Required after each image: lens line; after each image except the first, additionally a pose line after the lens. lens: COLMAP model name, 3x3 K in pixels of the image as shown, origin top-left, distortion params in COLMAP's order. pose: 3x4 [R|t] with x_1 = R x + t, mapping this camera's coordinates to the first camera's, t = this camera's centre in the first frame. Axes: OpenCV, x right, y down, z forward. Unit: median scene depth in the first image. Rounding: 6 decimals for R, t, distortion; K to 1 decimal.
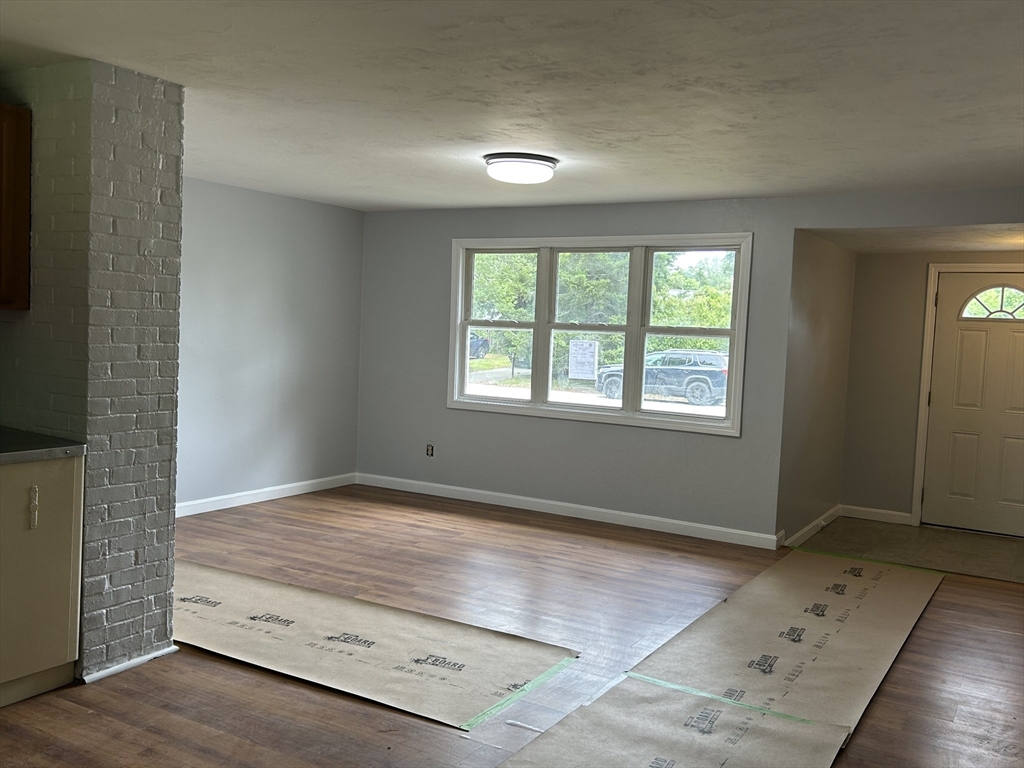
lens RADIAL K [[919.1, 0, 519.3], [0, 919.1, 379.0], [0, 0, 1]] dist [0.074455, -0.115213]
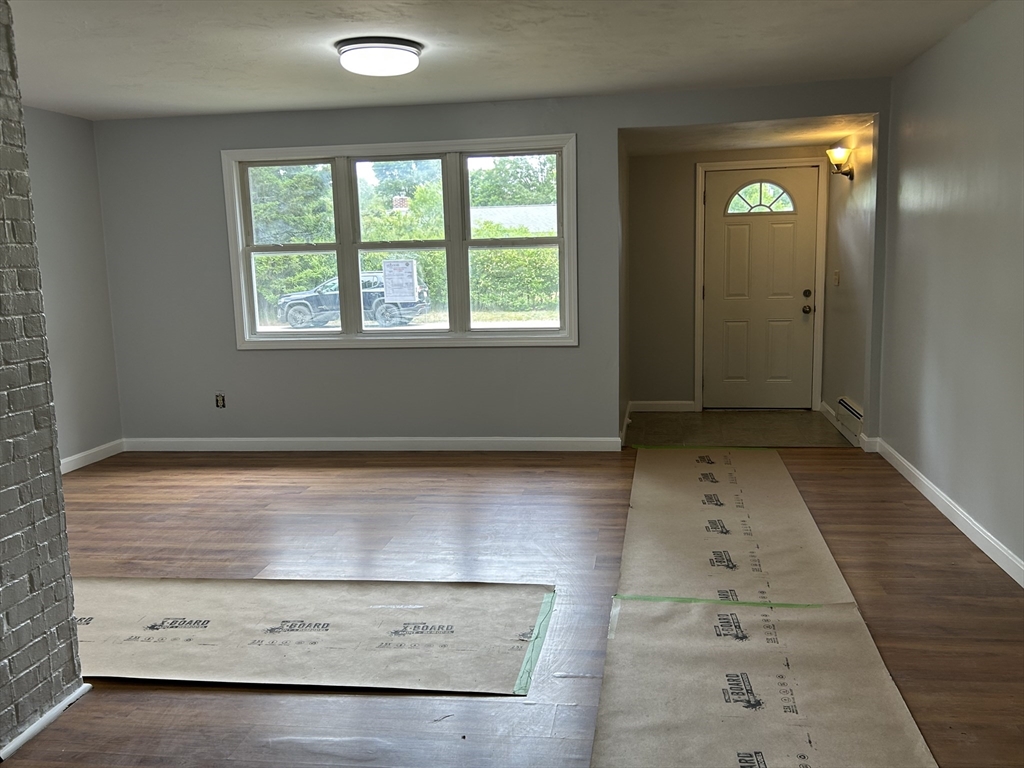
lens RADIAL K [[916.0, 0, 519.1], [0, 916.0, 393.3], [0, 0, 1]] dist [0.073414, -0.092739]
pose [[0.924048, -0.124957, 0.361277, -0.216347], [0.089063, 0.989432, 0.114421, -0.005530], [-0.371757, -0.073554, 0.925412, 0.128530]]
